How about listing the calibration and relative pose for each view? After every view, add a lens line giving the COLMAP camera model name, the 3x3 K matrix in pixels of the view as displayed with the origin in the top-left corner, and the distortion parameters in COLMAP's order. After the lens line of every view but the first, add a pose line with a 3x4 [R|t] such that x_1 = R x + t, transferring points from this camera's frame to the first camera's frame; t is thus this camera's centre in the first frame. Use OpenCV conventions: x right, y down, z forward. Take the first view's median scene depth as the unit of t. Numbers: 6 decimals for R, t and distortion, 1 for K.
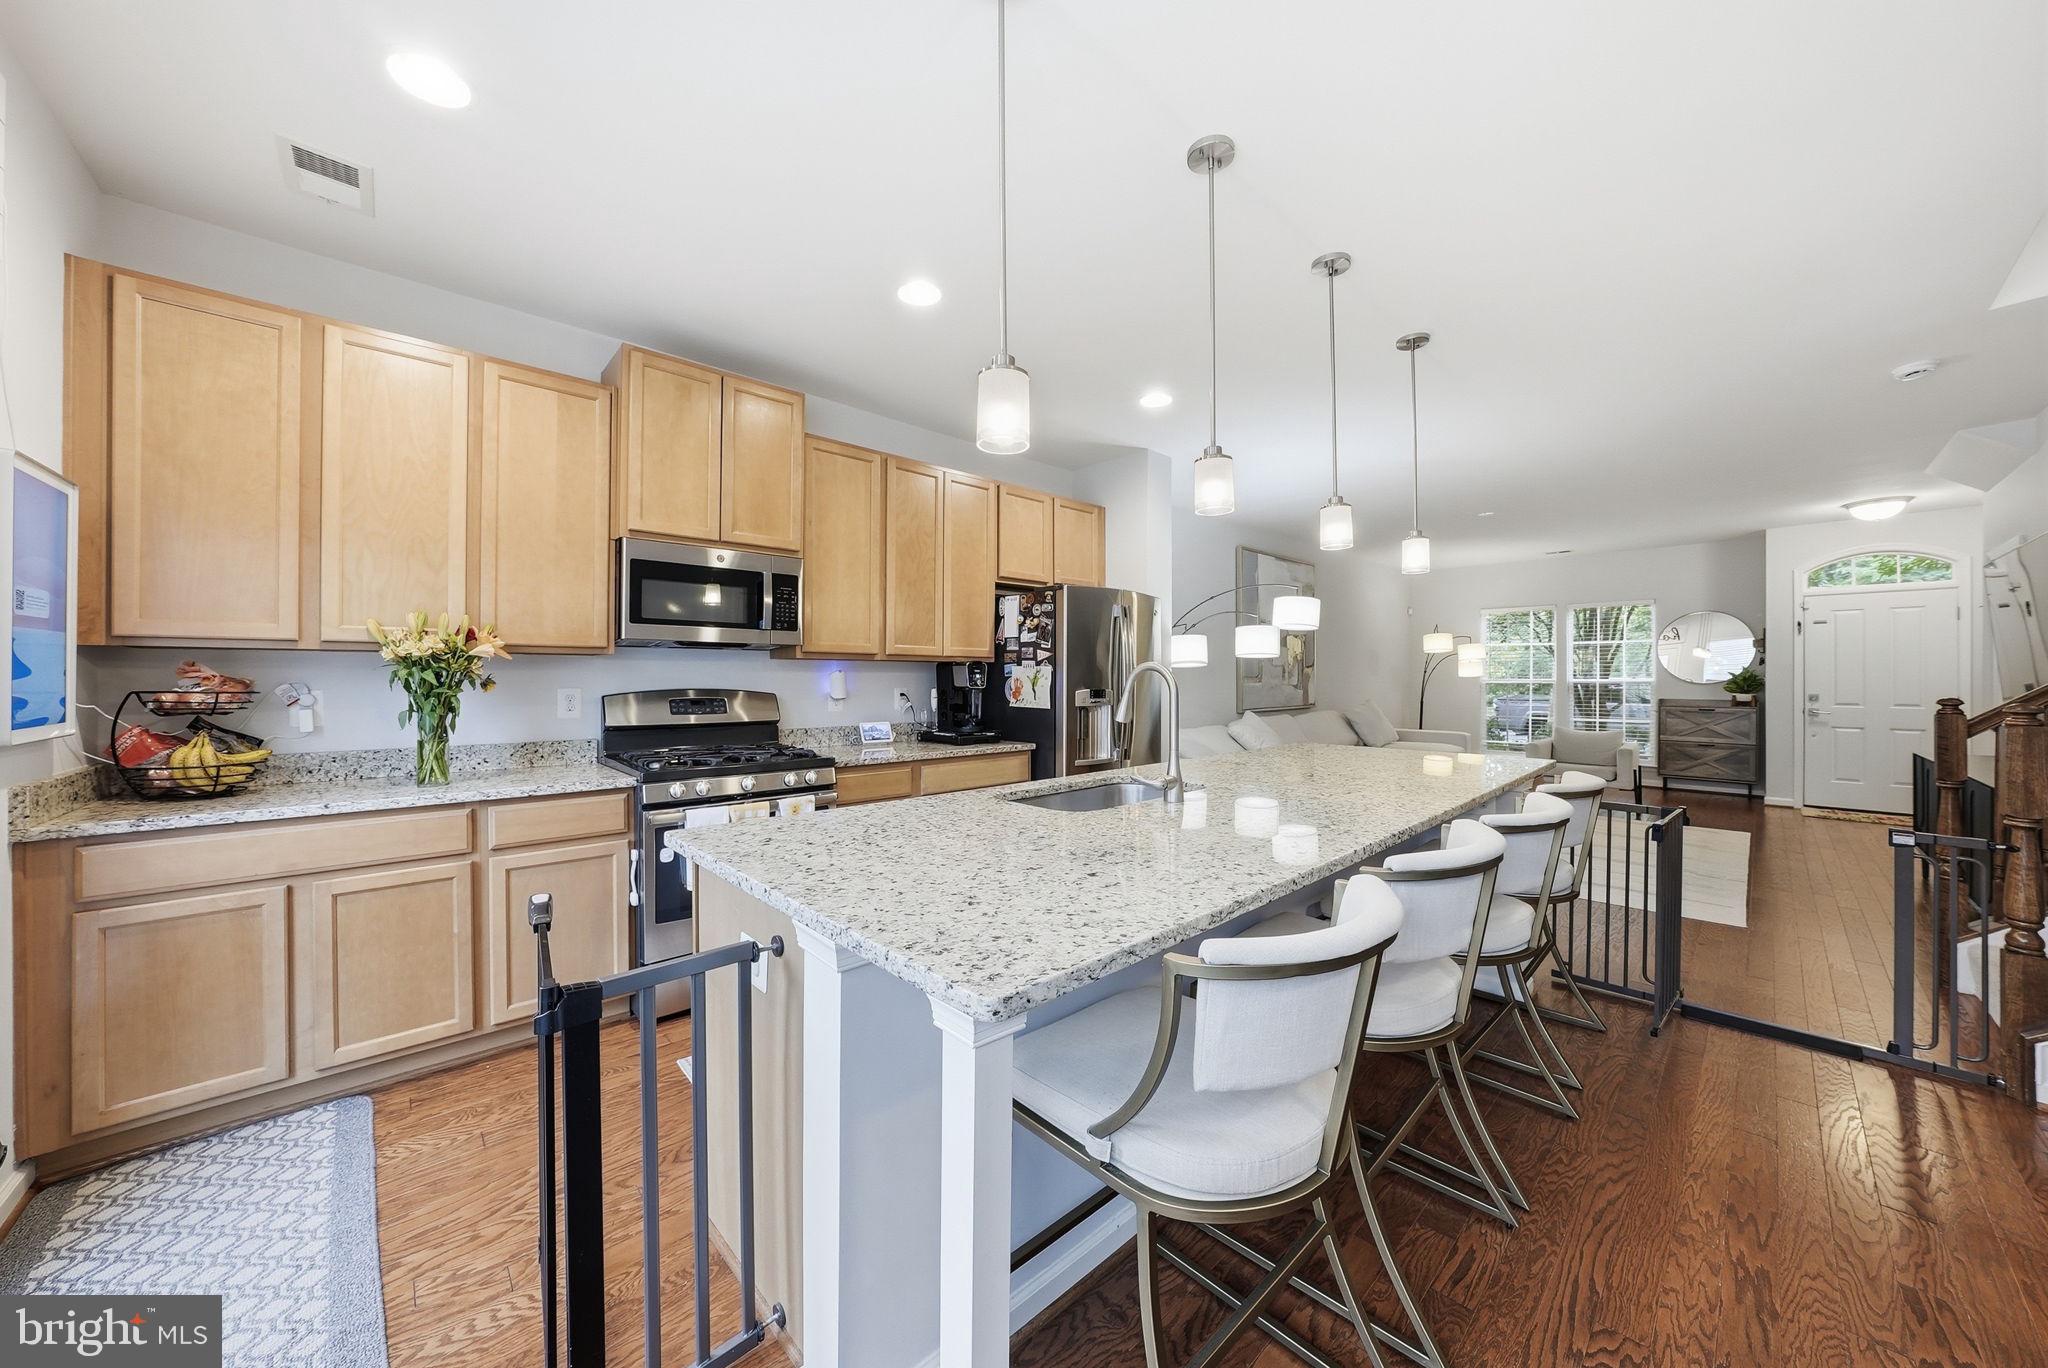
lens RADIAL K [[707.7, 0, 1038.4], [0, 707.7, 671.6], [0, 0, 1]] dist [-0.005213, 0.001530]
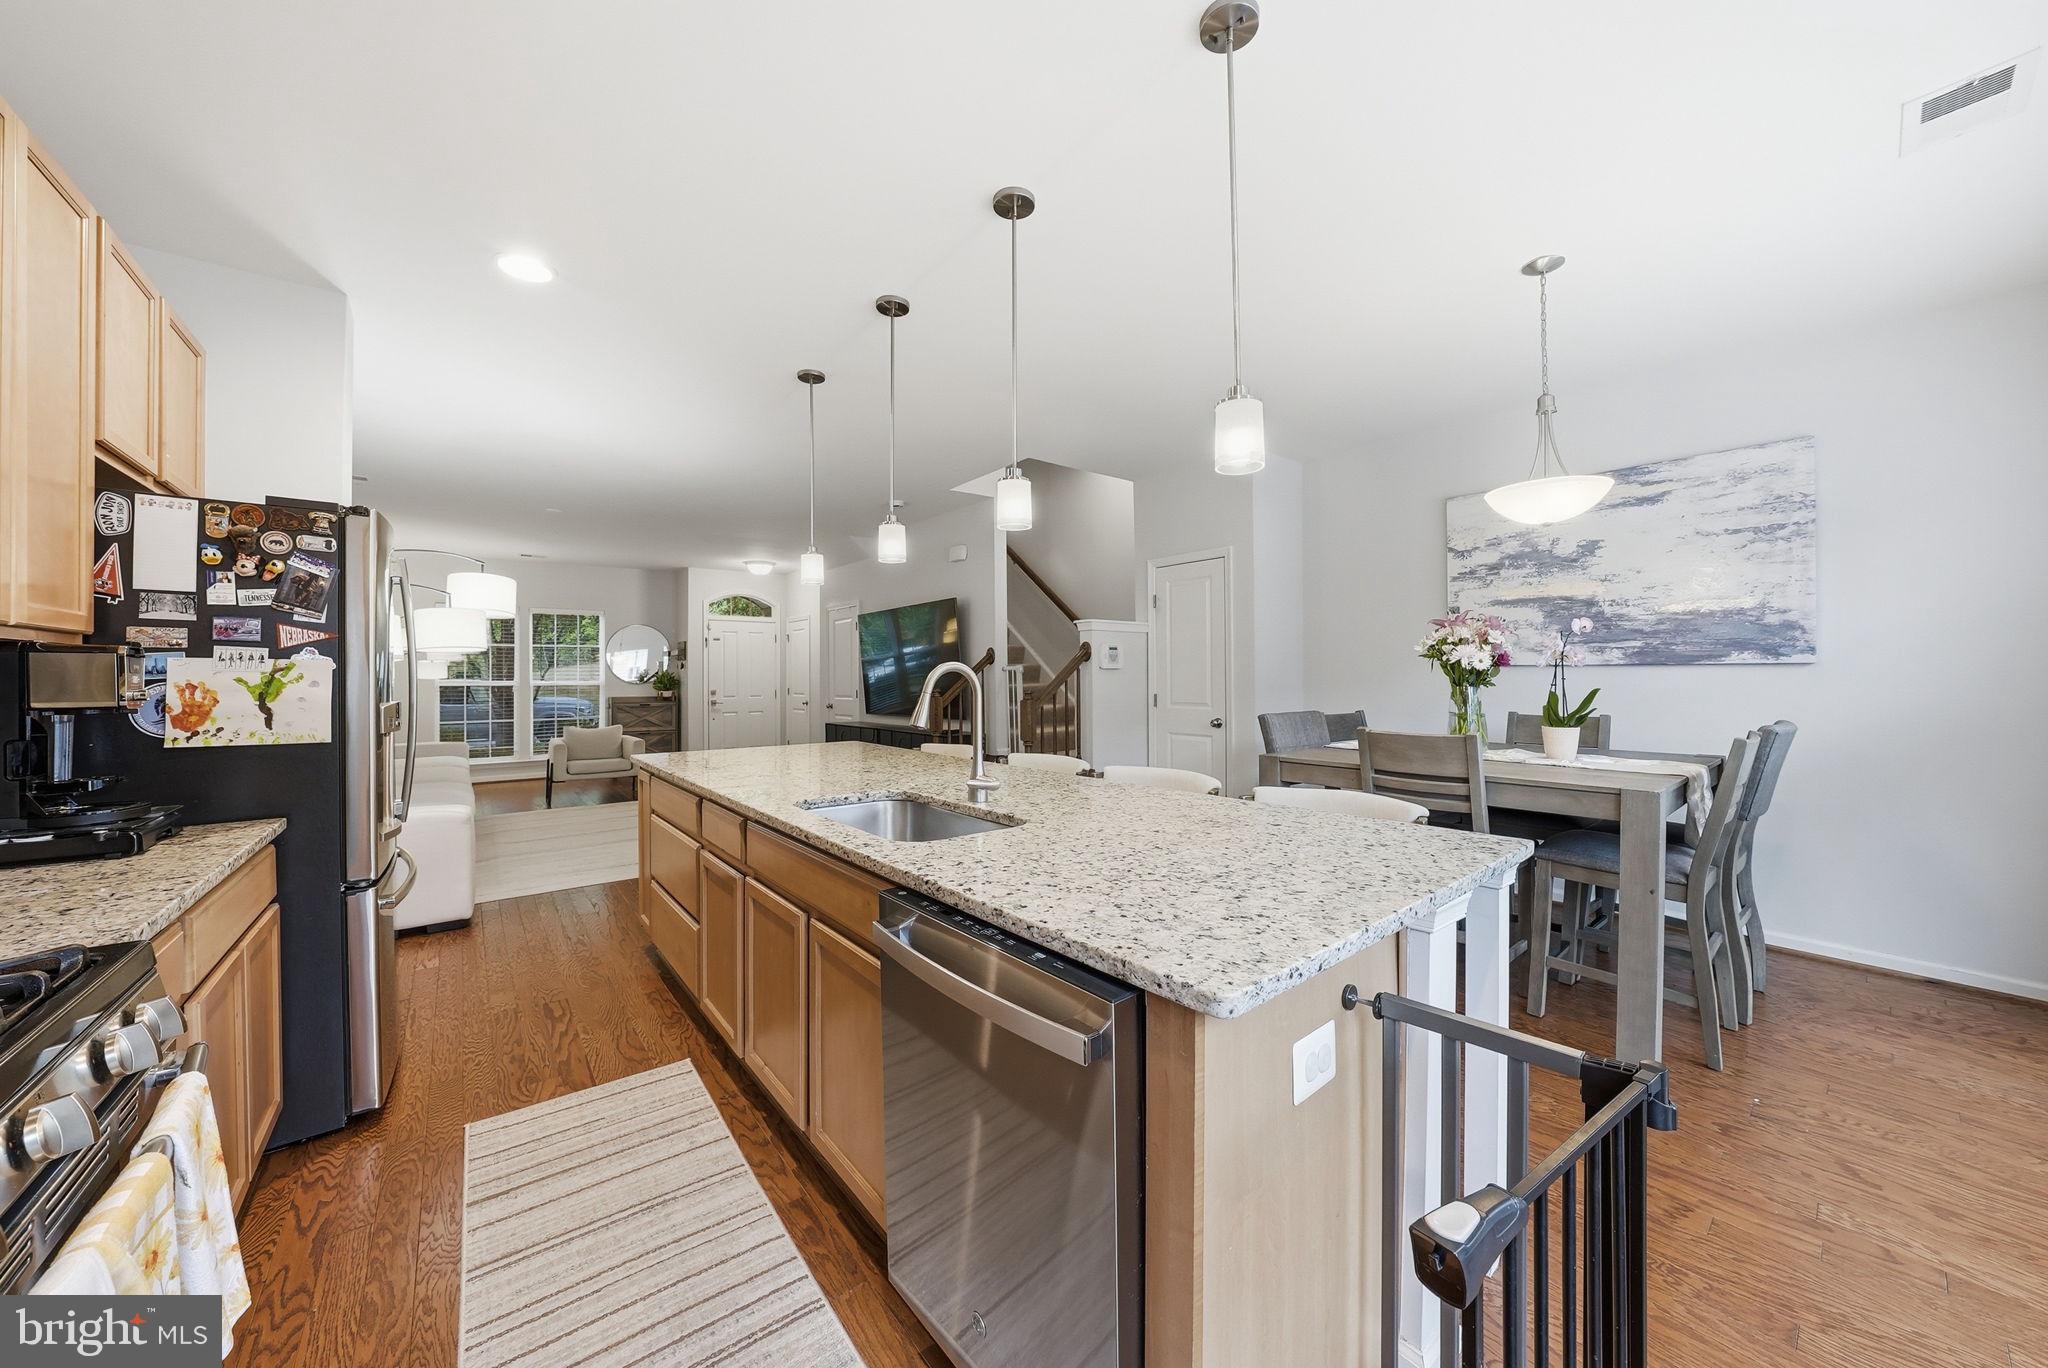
lens RADIAL K [[707.7, 0, 1037.2], [0, 707.7, 671.5], [0, 0, 1]] dist [-0.005213, 0.001530]
pose [[0.075670, 0.005661, 0.997117, -0.424549], [-0.002759, 0.999981, -0.005468, 0.002225], [-0.997129, -0.002337, 0.075684, 0.423210]]
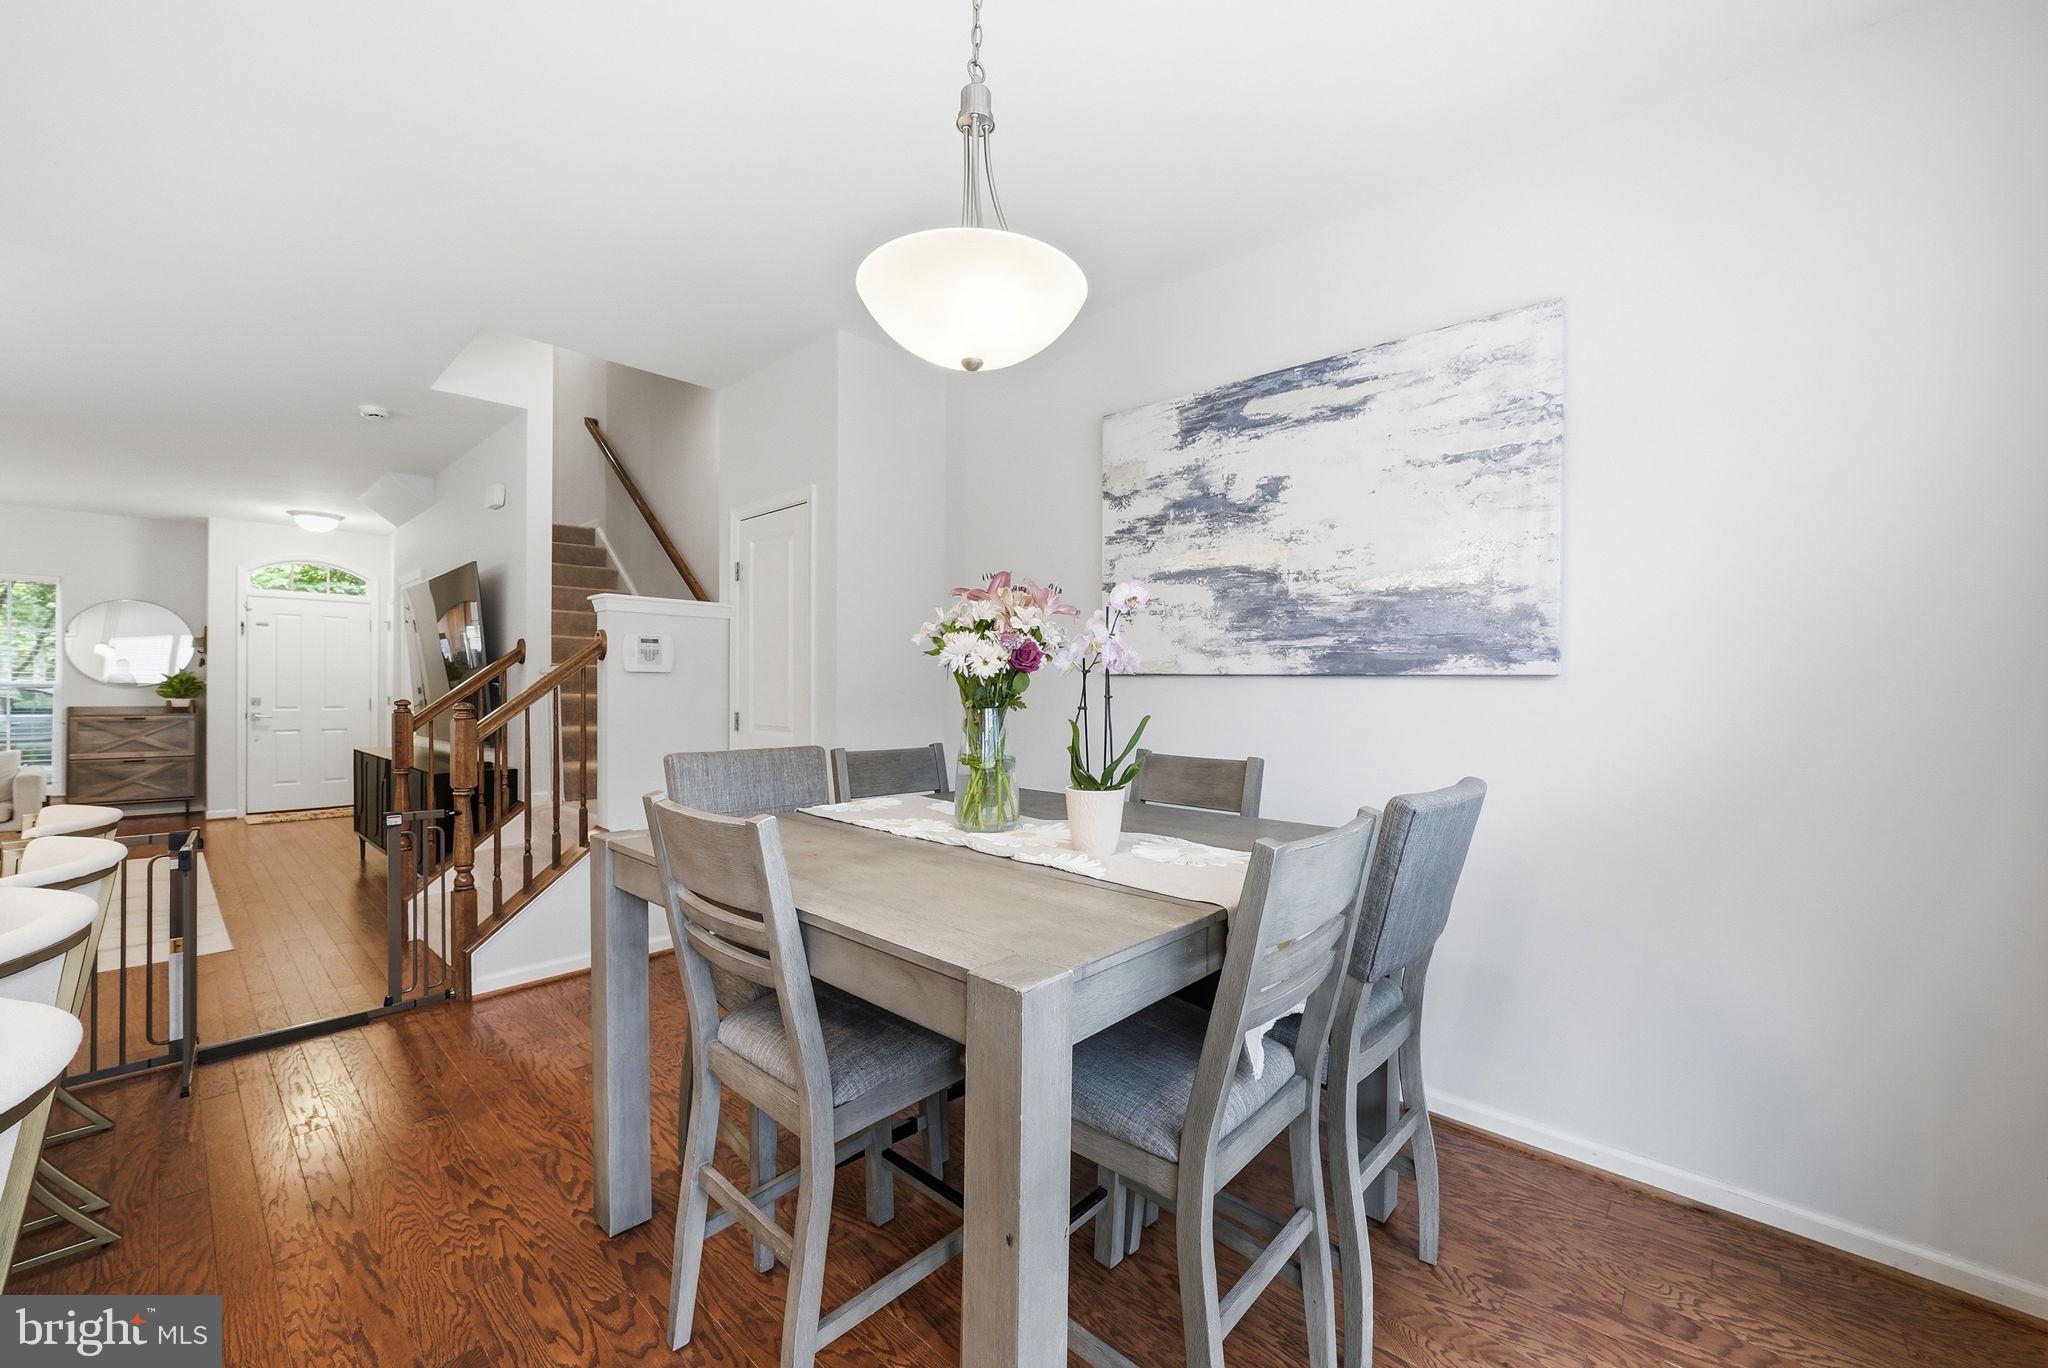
lens RADIAL K [[808.3, 0, 1009.8], [0, 808.3, 690.4], [0, 0, 1]] dist [-0.002576, -0.000957]
pose [[-0.057311, -0.005463, 0.998341, -0.117289], [-0.016035, 0.999861, 0.004551, -0.000023], [-0.998228, -0.015748, -0.057391, 0.042221]]
